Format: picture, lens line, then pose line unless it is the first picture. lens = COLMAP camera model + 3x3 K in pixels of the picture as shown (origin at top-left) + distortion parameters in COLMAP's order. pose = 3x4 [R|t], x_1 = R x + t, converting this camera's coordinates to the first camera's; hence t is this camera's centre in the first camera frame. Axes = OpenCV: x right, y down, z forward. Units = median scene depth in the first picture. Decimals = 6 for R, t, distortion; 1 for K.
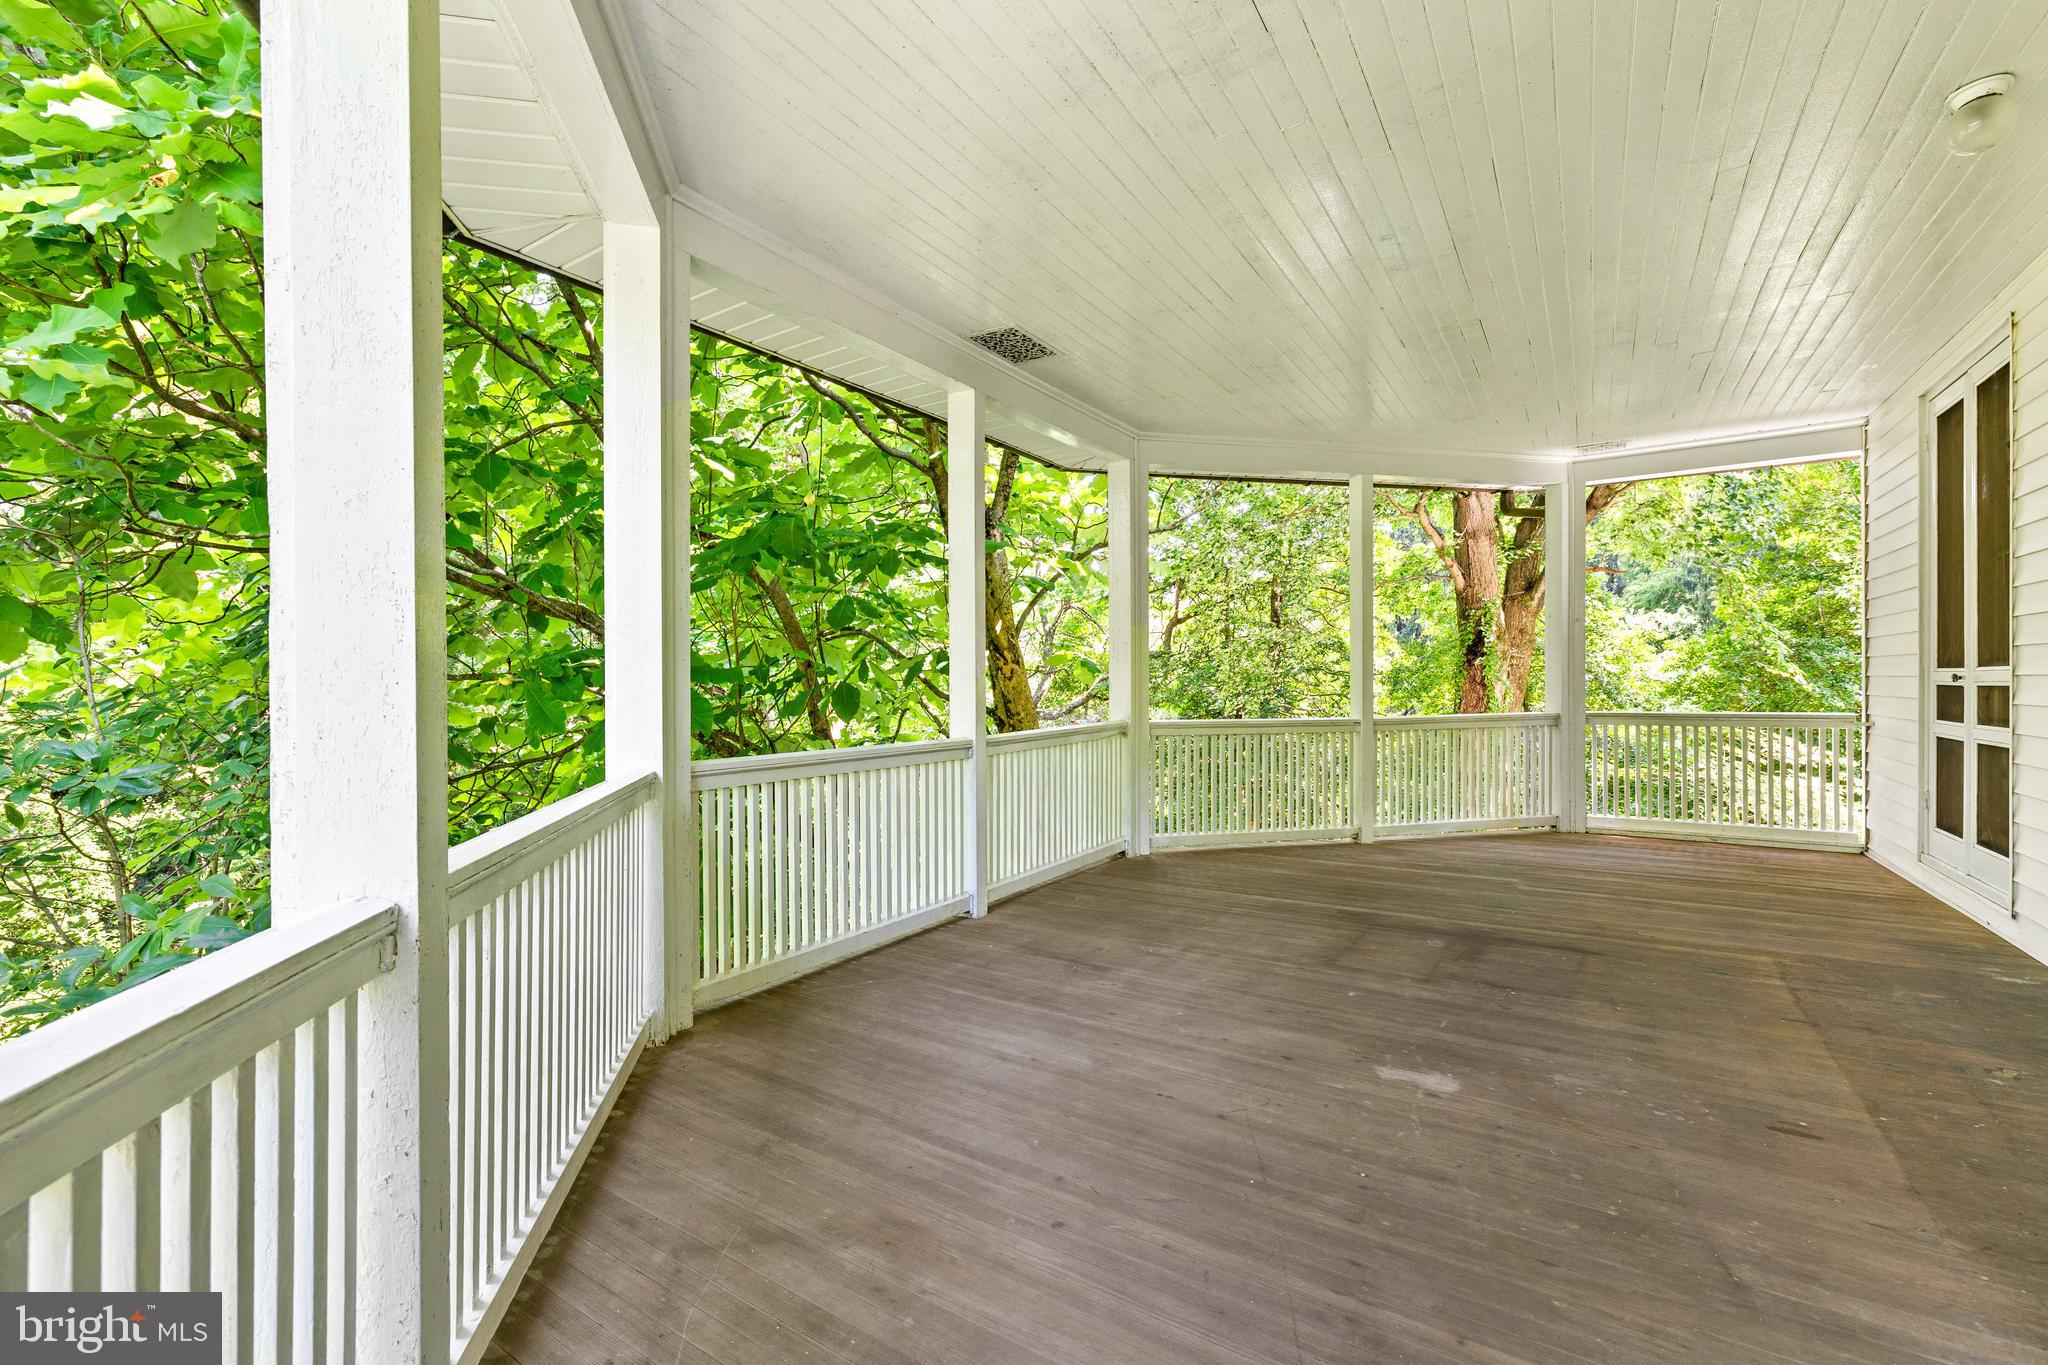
lens RADIAL K [[875.2, 0, 1021.4], [0, 875.2, 677.0], [0, 0, 1]] dist [0.010604, 0.000498]
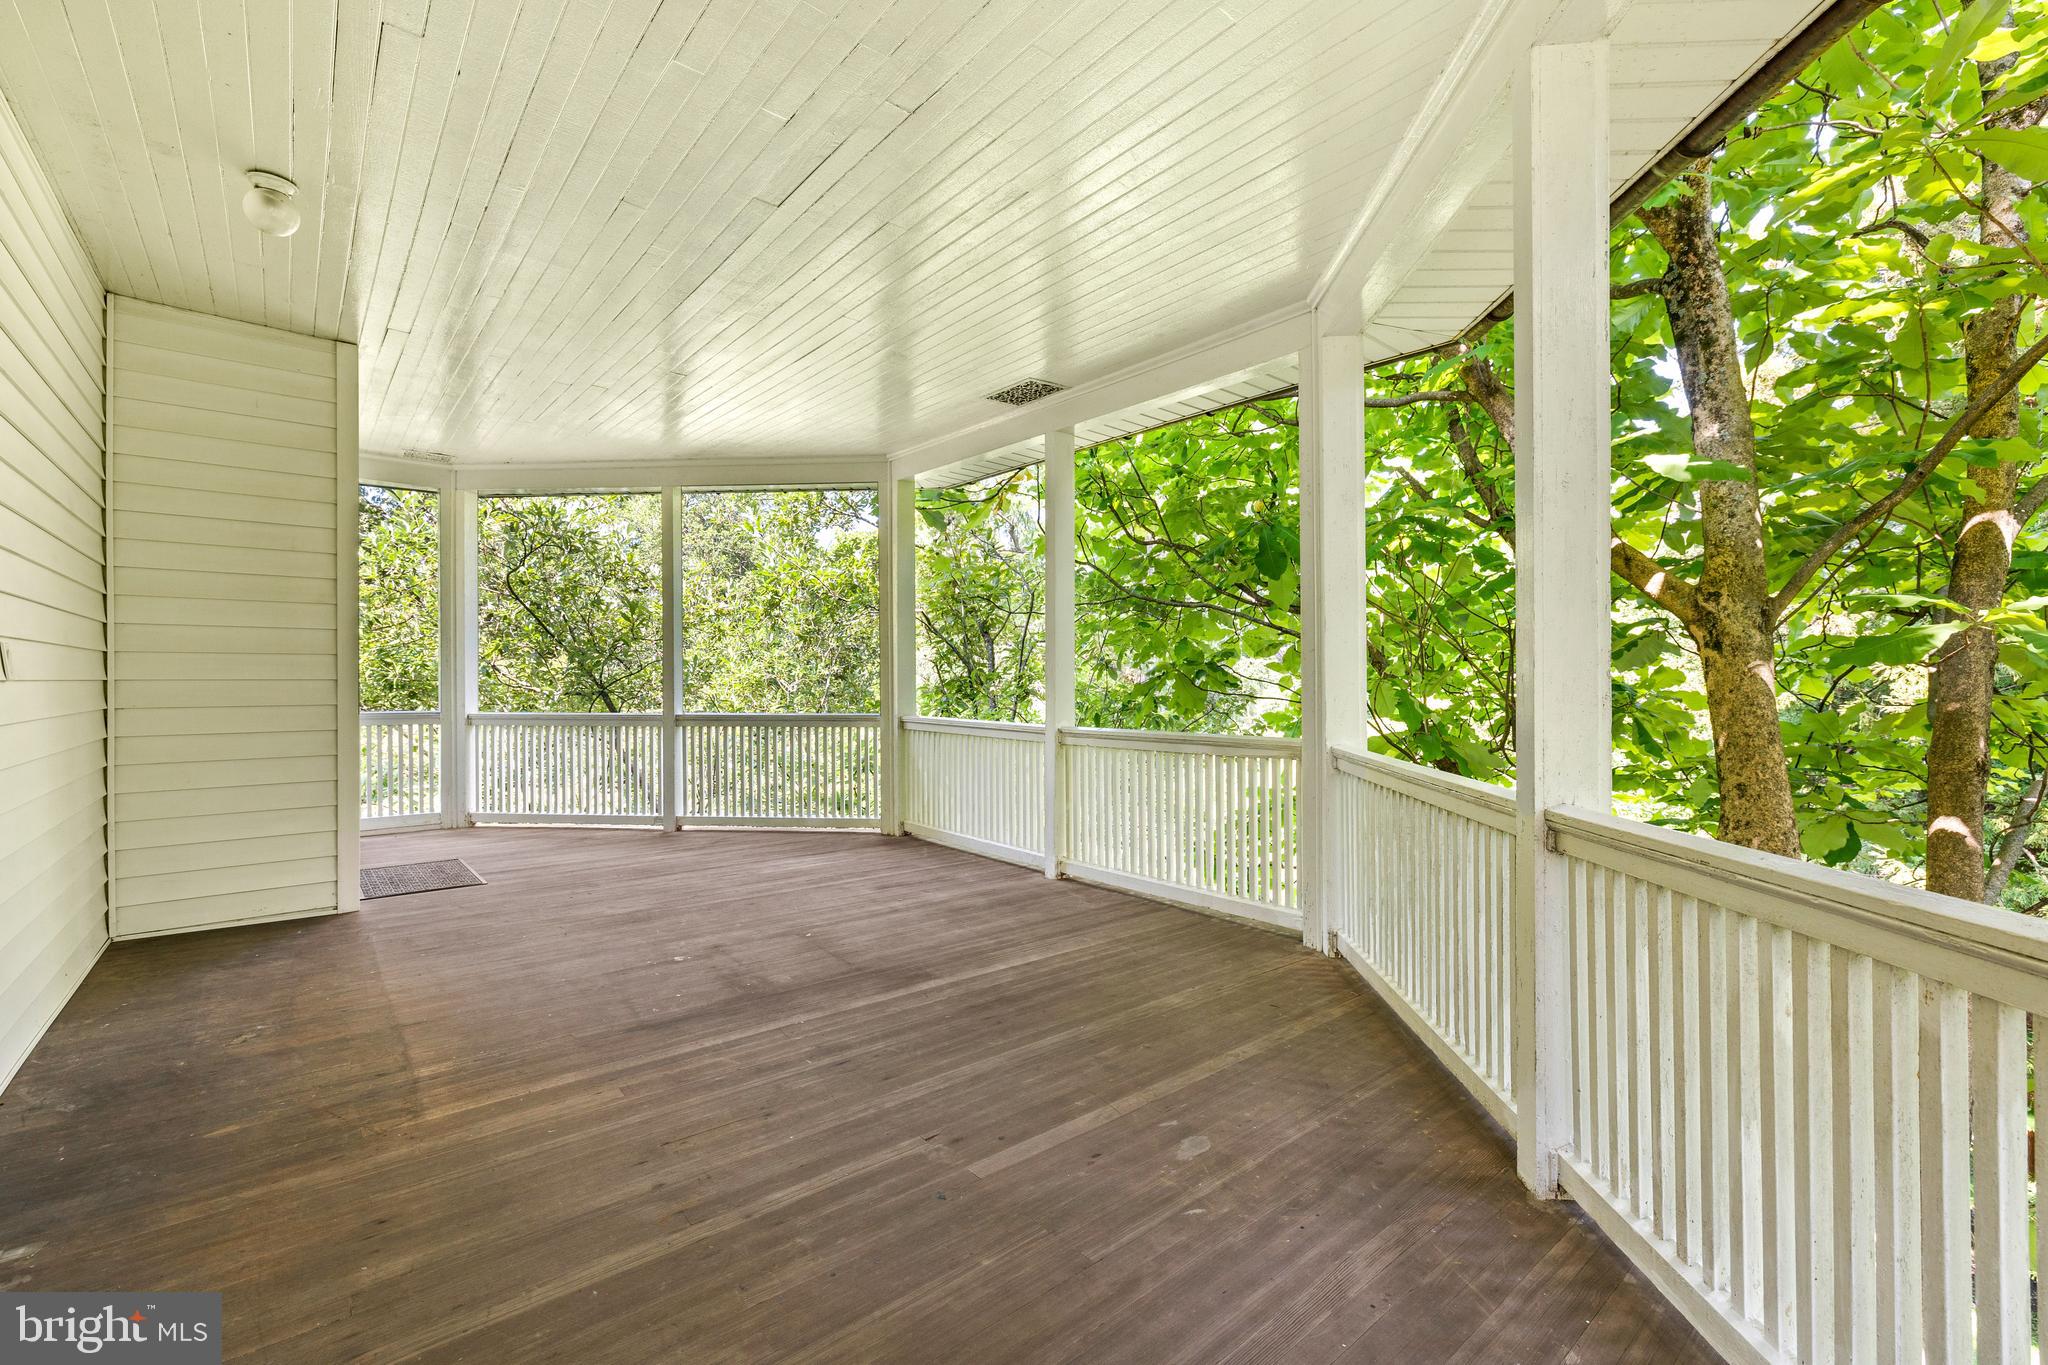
lens RADIAL K [[875.2, 0, 1020.7], [0, 875.2, 679.0], [0, 0, 1]] dist [0.010604, 0.000498]
pose [[-0.296646, 0.005352, -0.954973, 1.233569], [0.004851, 0.999980, 0.004097, 0.000228], [0.954975, -0.003418, -0.296666, 1.485786]]
